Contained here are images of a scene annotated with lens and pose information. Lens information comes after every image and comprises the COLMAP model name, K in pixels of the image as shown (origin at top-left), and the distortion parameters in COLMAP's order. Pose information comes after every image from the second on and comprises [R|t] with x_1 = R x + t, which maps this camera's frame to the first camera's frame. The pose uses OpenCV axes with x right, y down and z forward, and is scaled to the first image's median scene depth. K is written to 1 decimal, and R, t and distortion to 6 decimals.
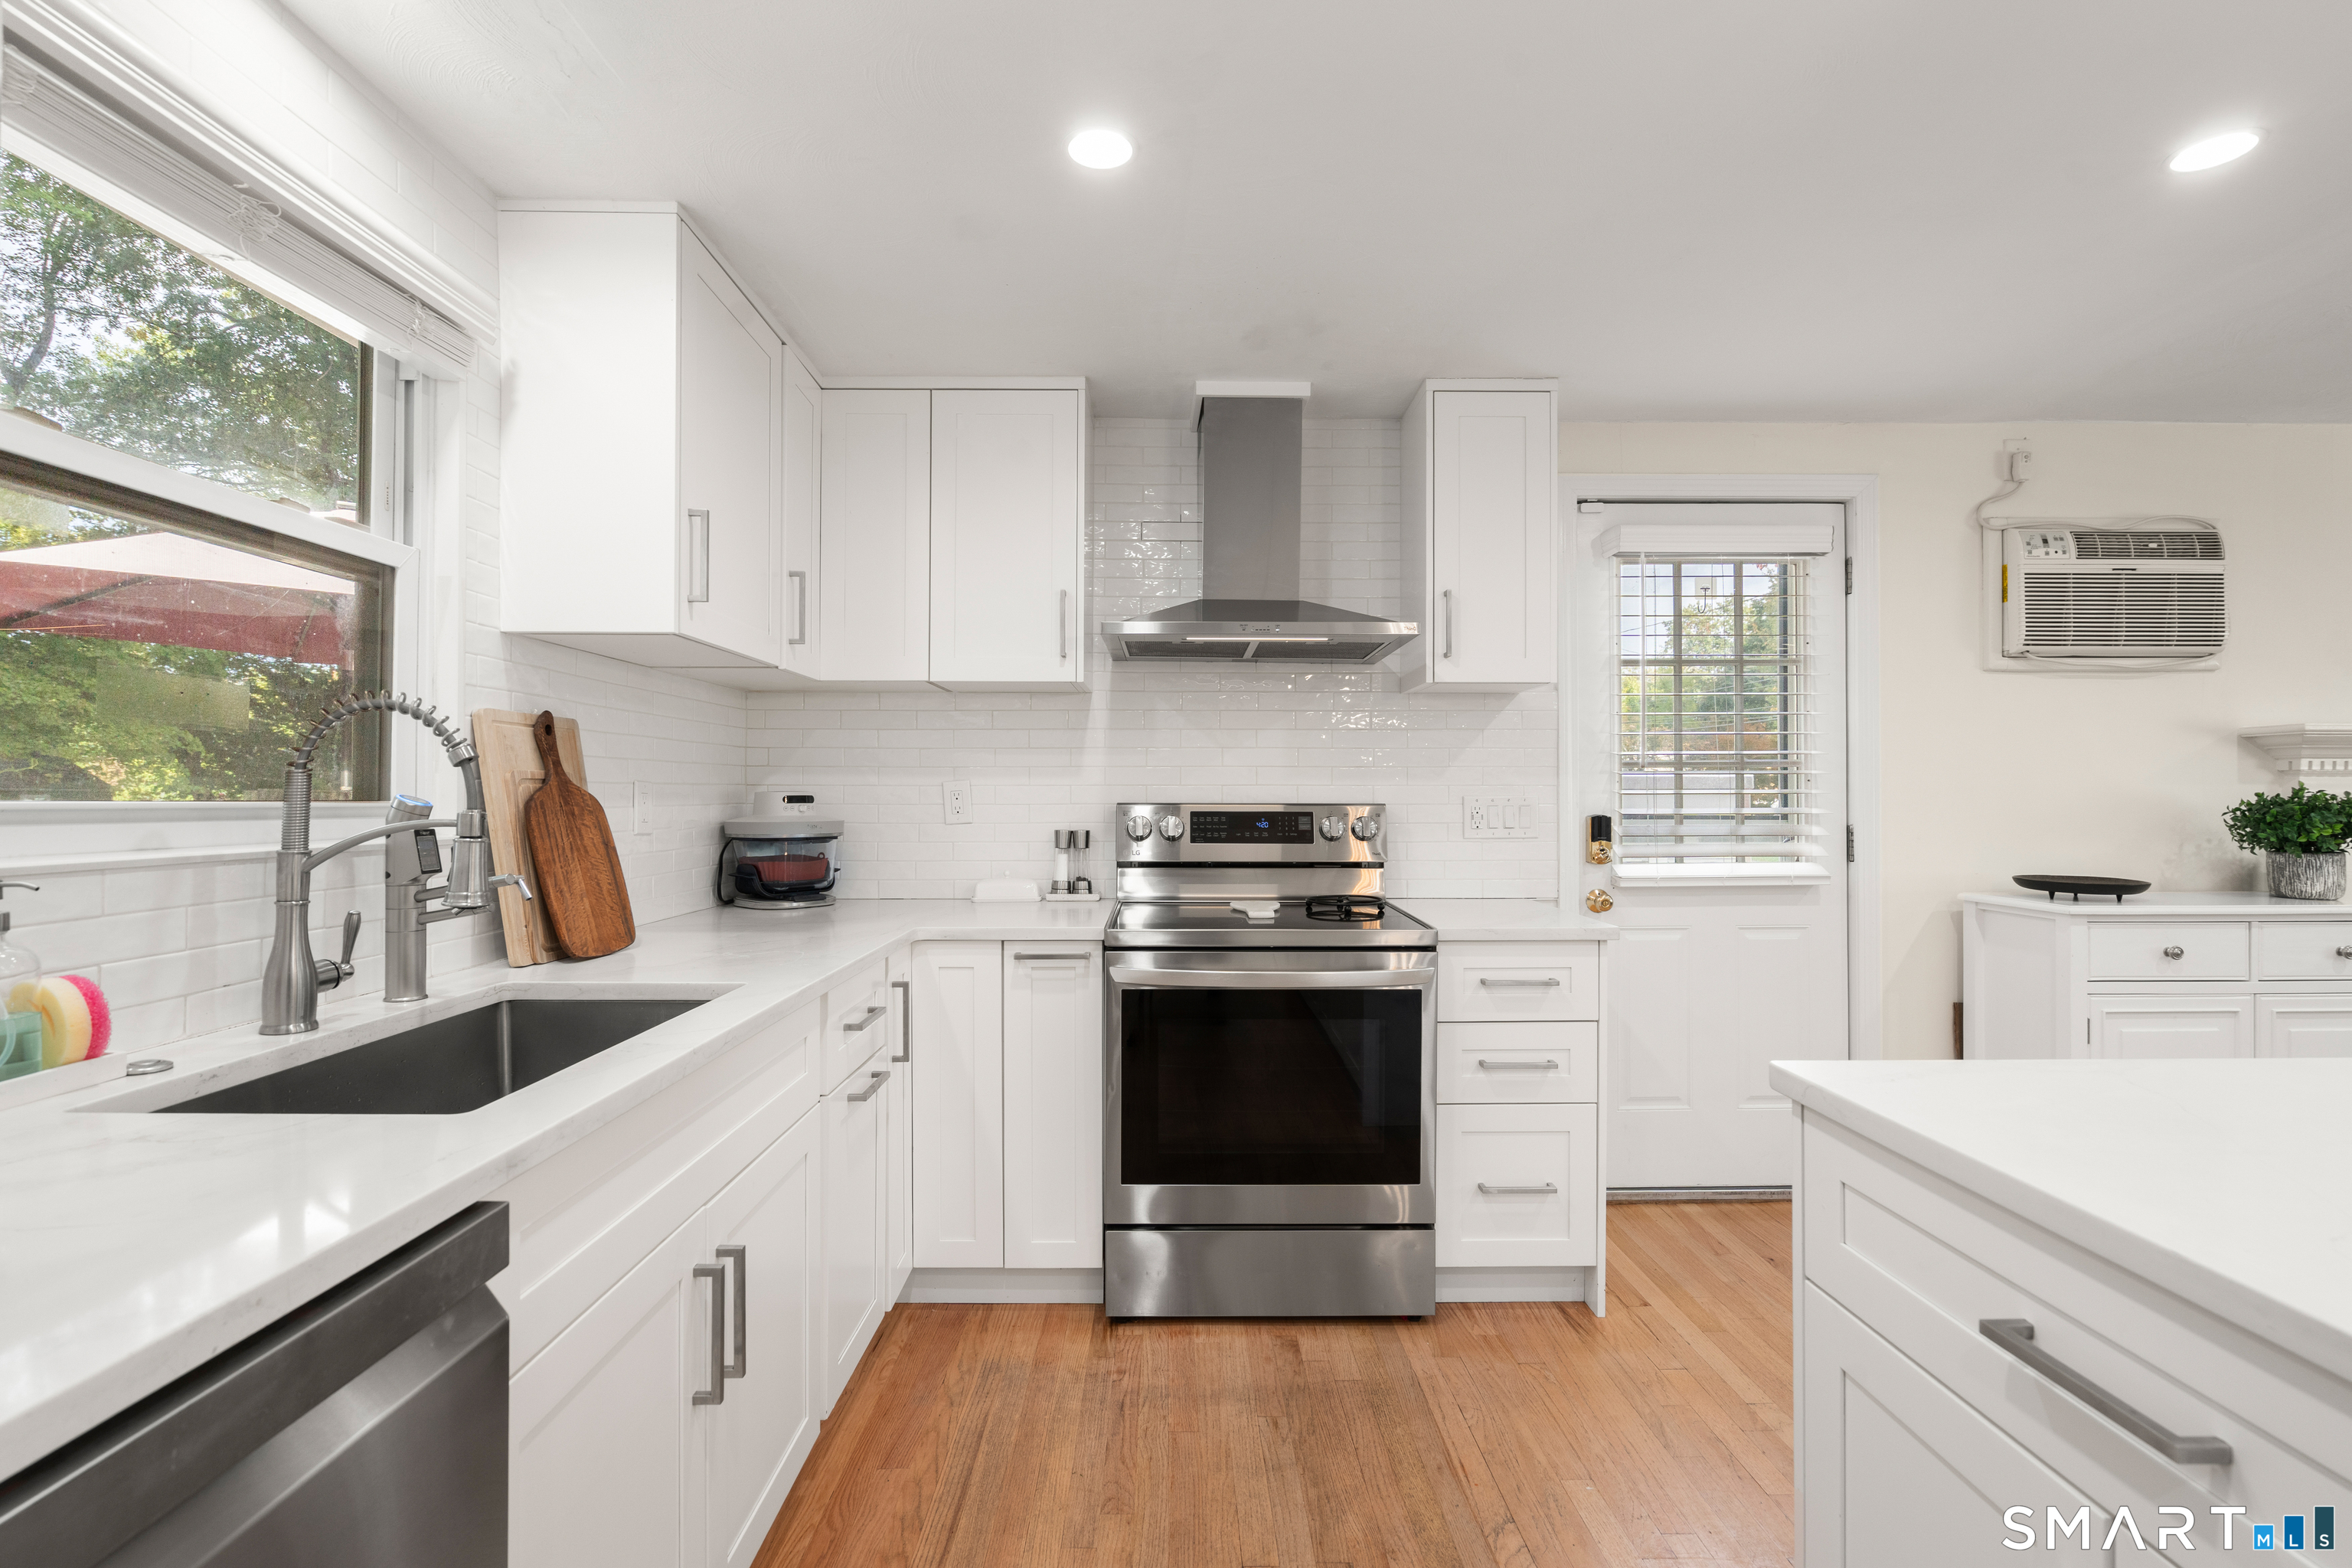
lens RADIAL K [[1071.9, 0, 1176.3], [0, 1071.9, 787.2], [0, 0, 1]] dist [0.000472, 0.000391]
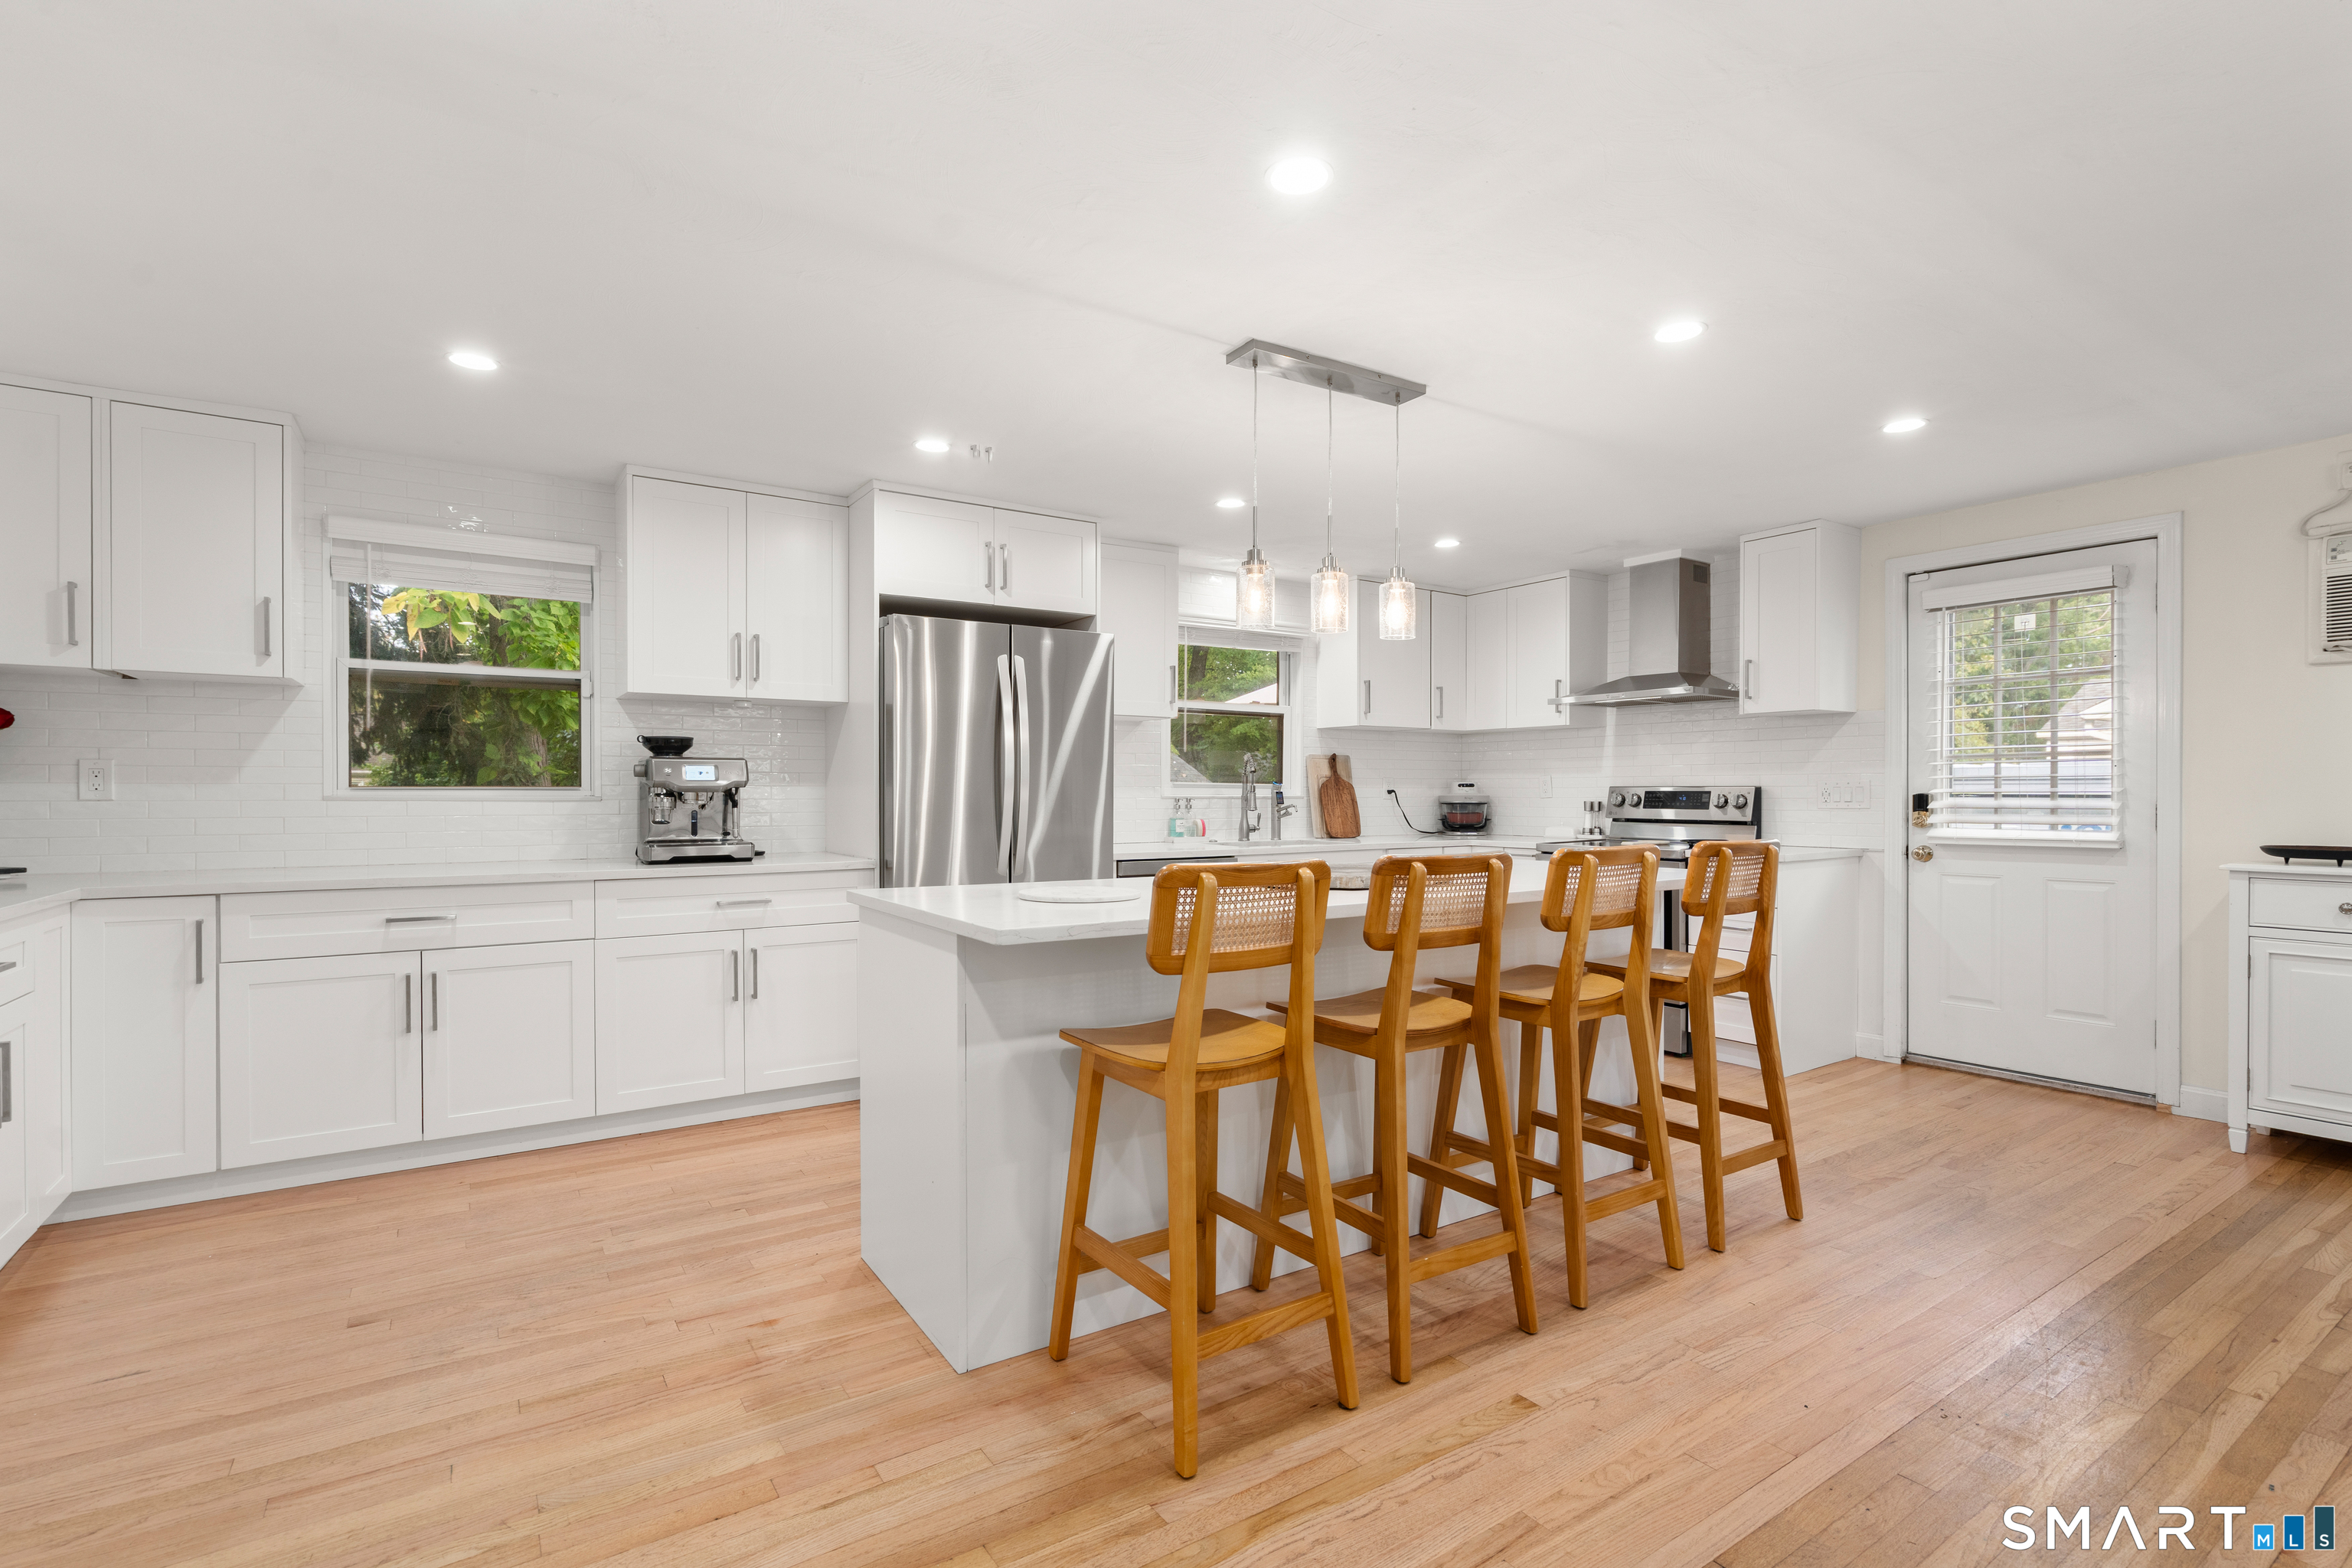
lens RADIAL K [[1086.1, 0, 1172.2], [0, 1086.1, 803.9], [0, 0, 1]] dist [-0.003659, 0.000791]
pose [[0.540001, 0.007630, -0.841630, 1.198381], [0.004884, 0.999914, 0.012198, 0.019529], [0.841650, -0.010698, 0.539917, -0.692765]]
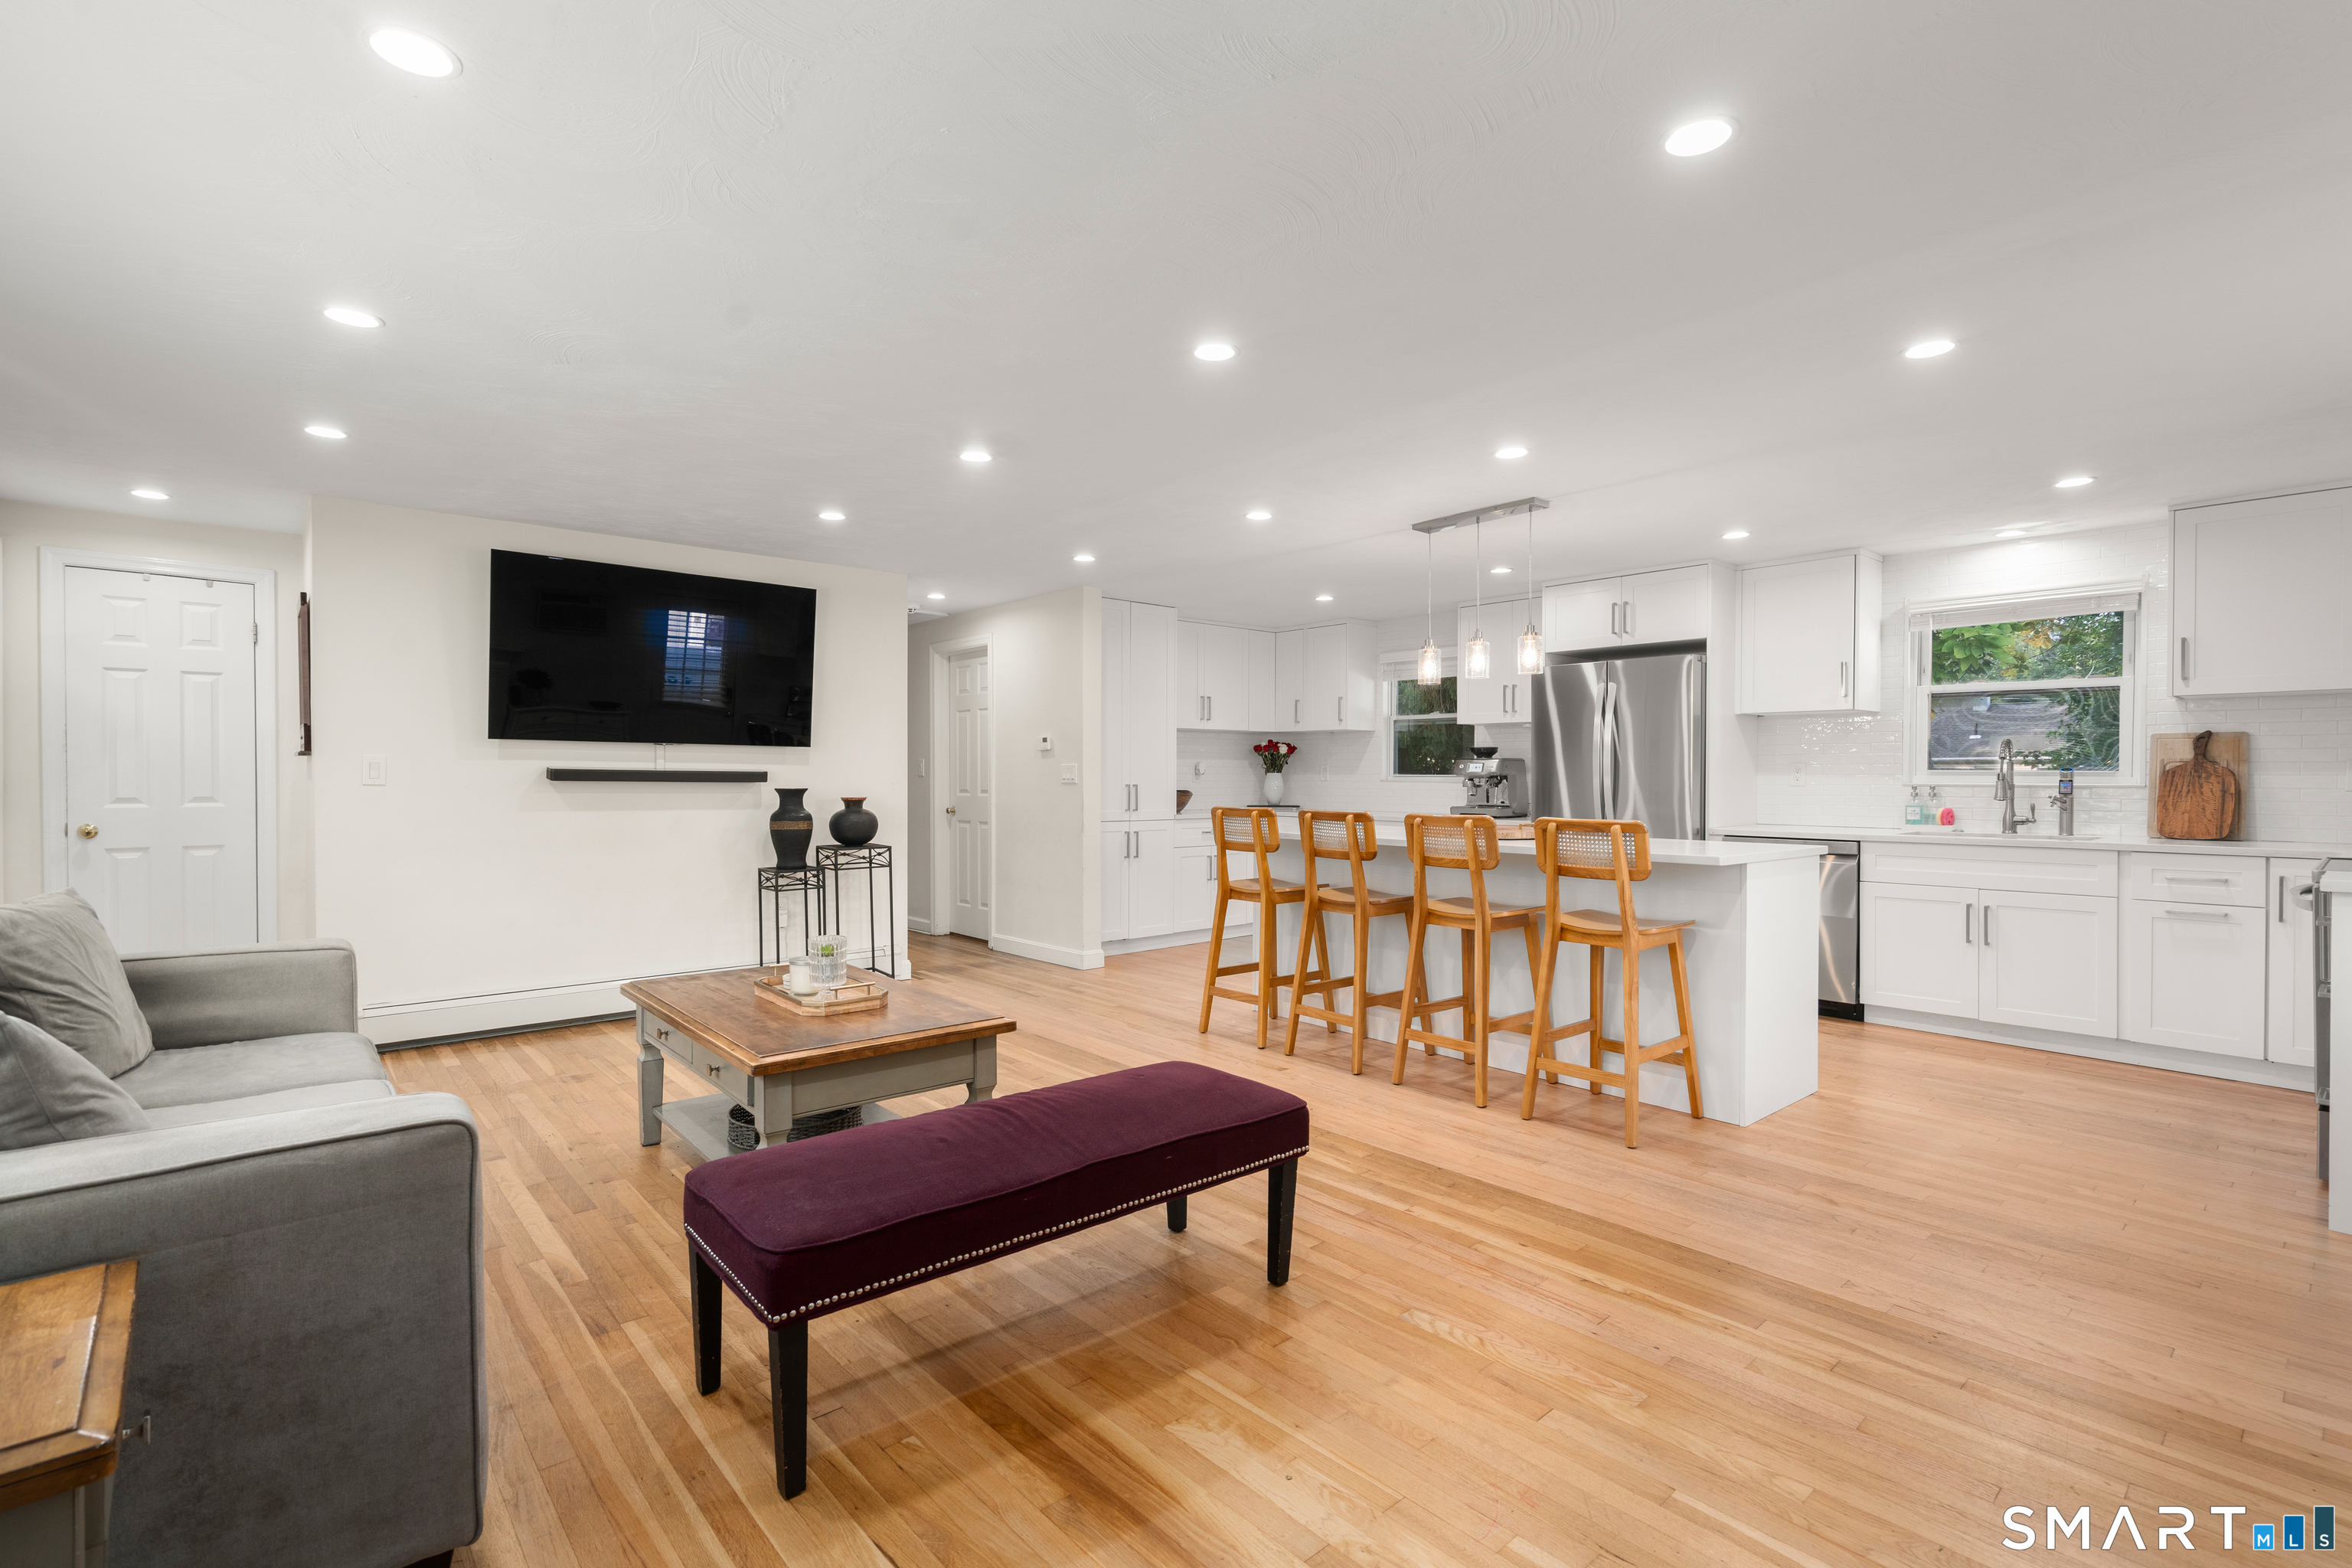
lens RADIAL K [[1066.6, 0, 1177.6], [0, 1066.6, 787.2], [0, 0, 1]] dist [0.000560, 0.000103]
pose [[-0.760426, 0.004067, -0.649412, 1.806294], [0.000226, 0.999982, 0.005997, 0.023961], [0.649424, 0.004414, -0.760413, 0.945902]]
